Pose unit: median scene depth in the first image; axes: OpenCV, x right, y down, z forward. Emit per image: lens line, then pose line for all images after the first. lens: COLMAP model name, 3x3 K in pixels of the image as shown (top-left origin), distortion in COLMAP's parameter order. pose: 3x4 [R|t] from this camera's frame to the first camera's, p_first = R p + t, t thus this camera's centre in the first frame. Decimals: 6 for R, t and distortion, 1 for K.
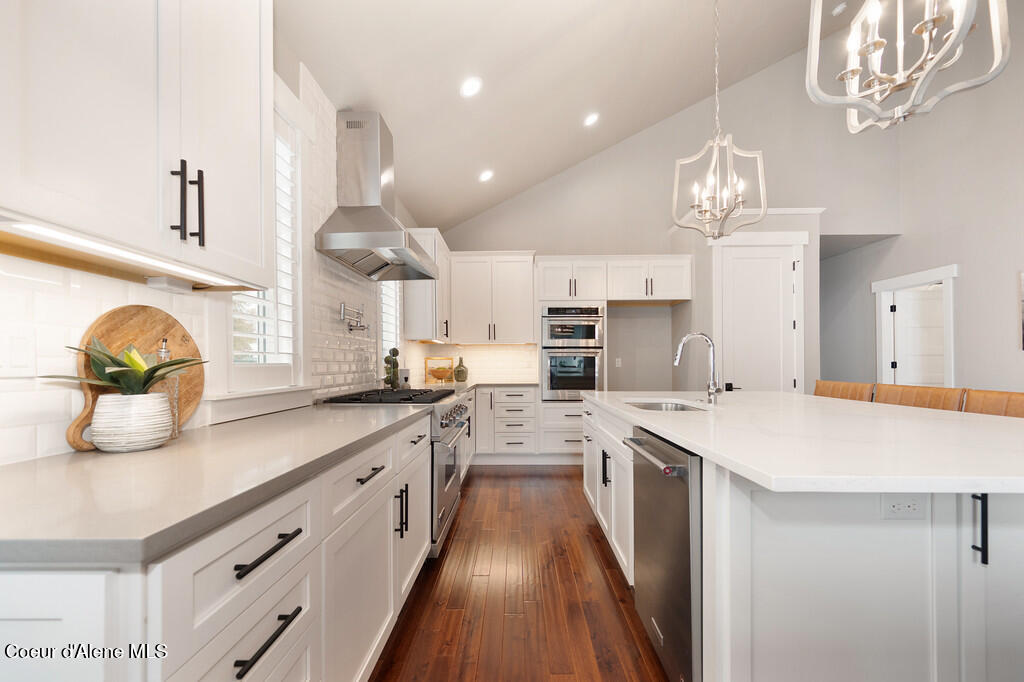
lens RADIAL K [[406.8, 0, 515.6], [0, 406.8, 366.4], [0, 0, 1]] dist [-0.000425, 0.000229]
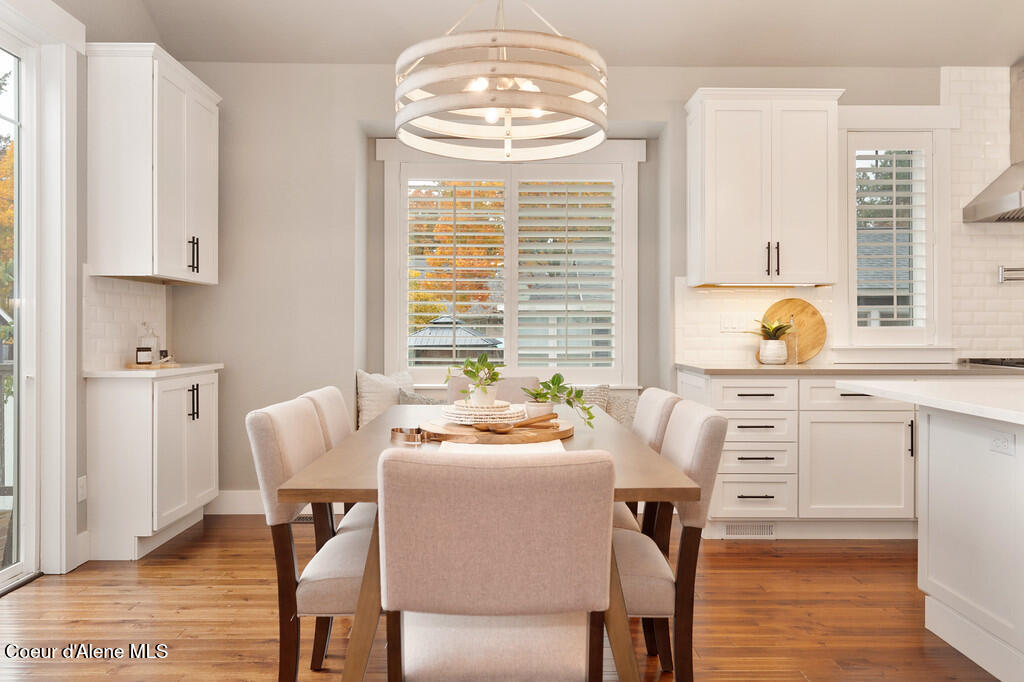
lens RADIAL K [[719.0, 0, 514.9], [0, 719.0, 339.9], [0, 0, 1]] dist [0.000814, 0.002153]
pose [[0.011605, 0.013981, -0.999835, 0.743551], [-0.005853, 0.999886, 0.013913, 0.004792], [0.999916, 0.005690, 0.011686, -0.119014]]
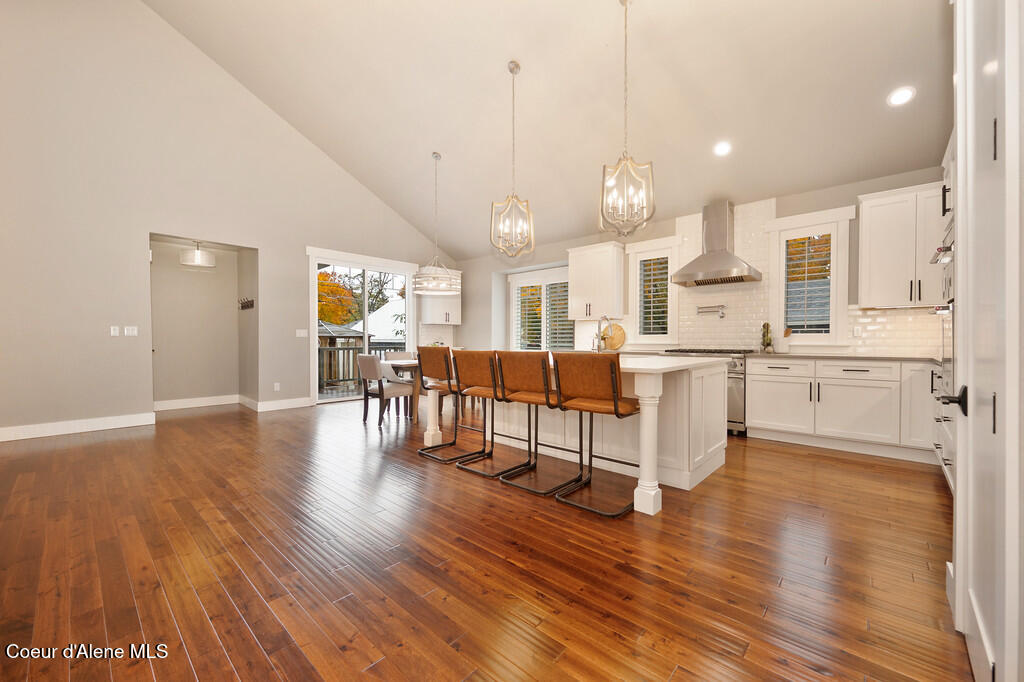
lens RADIAL K [[406.8, 0, 517.1], [0, 406.8, 338.8], [0, 0, 1]] dist [-0.000425, 0.000229]
pose [[-0.674417, 0.006423, -0.738322, 1.021007], [0.002659, 0.999977, 0.006270, 0.001520], [0.738346, 0.002266, -0.674419, 0.985157]]
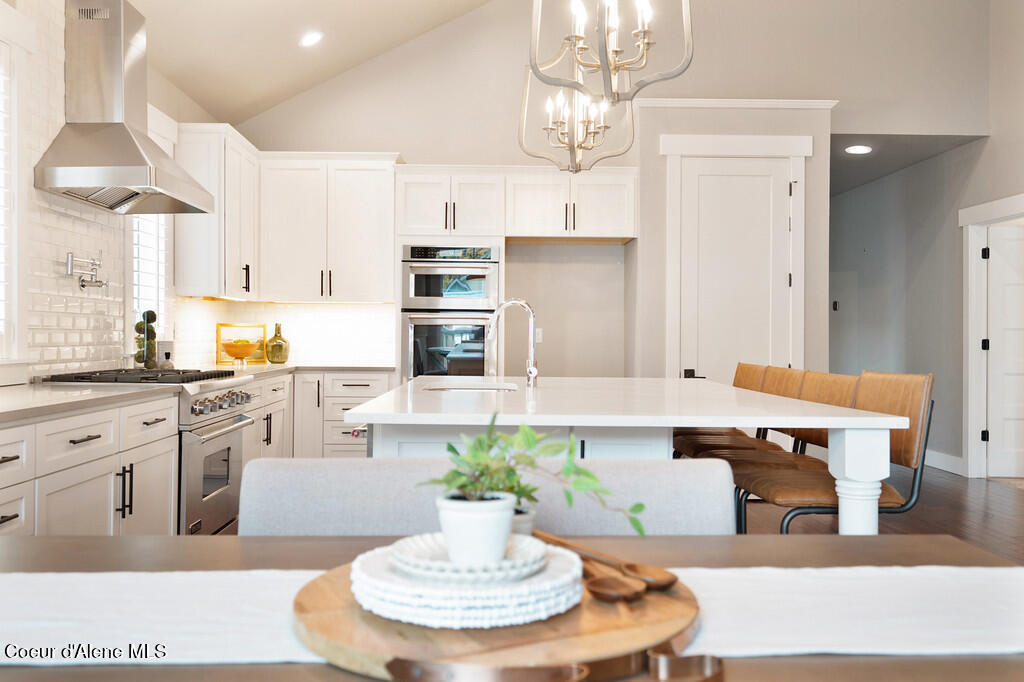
lens RADIAL K [[887.1, 0, 513.6], [0, 887.1, 342.6], [0, 0, 1]] dist [-0.004035, 0.006958]
pose [[0.999291, 0.011551, 0.035838, 0.197098], [-0.011615, 0.999931, 0.001582, 0.000143], [-0.035818, -0.001997, 0.999356, -0.392269]]
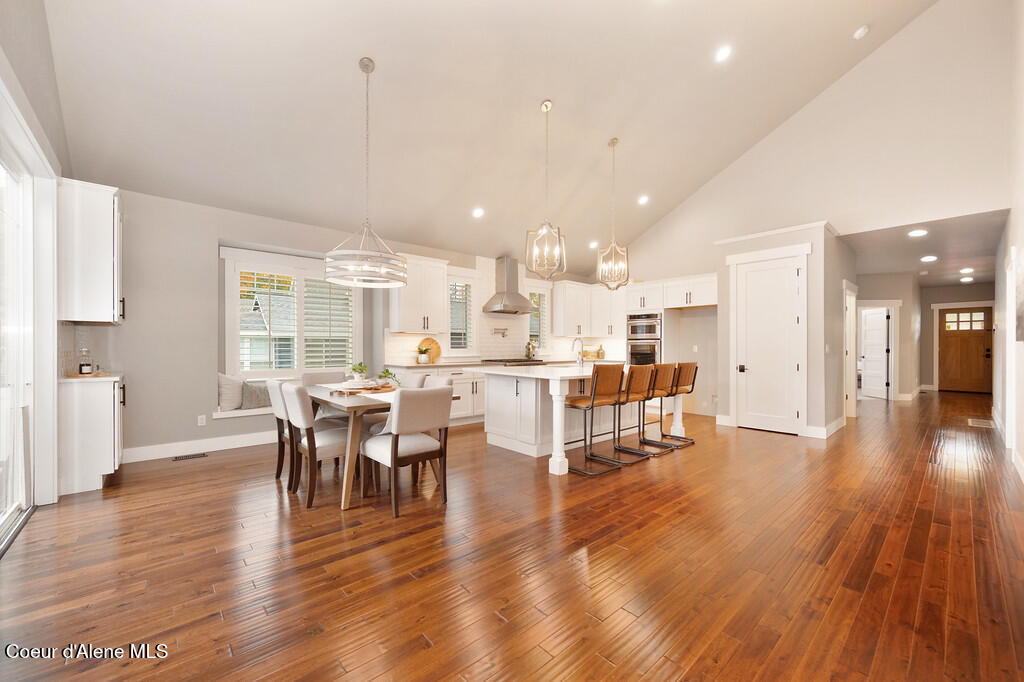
lens RADIAL K [[406.8, 0, 514.5], [0, 406.8, 347.7], [0, 0, 1]] dist [-0.000425, 0.000229]
pose [[0.665681, 0.008627, -0.746186, 1.032196], [-0.009776, 0.999948, 0.002840, -0.013146], [0.746172, 0.005405, 0.665731, -0.459810]]
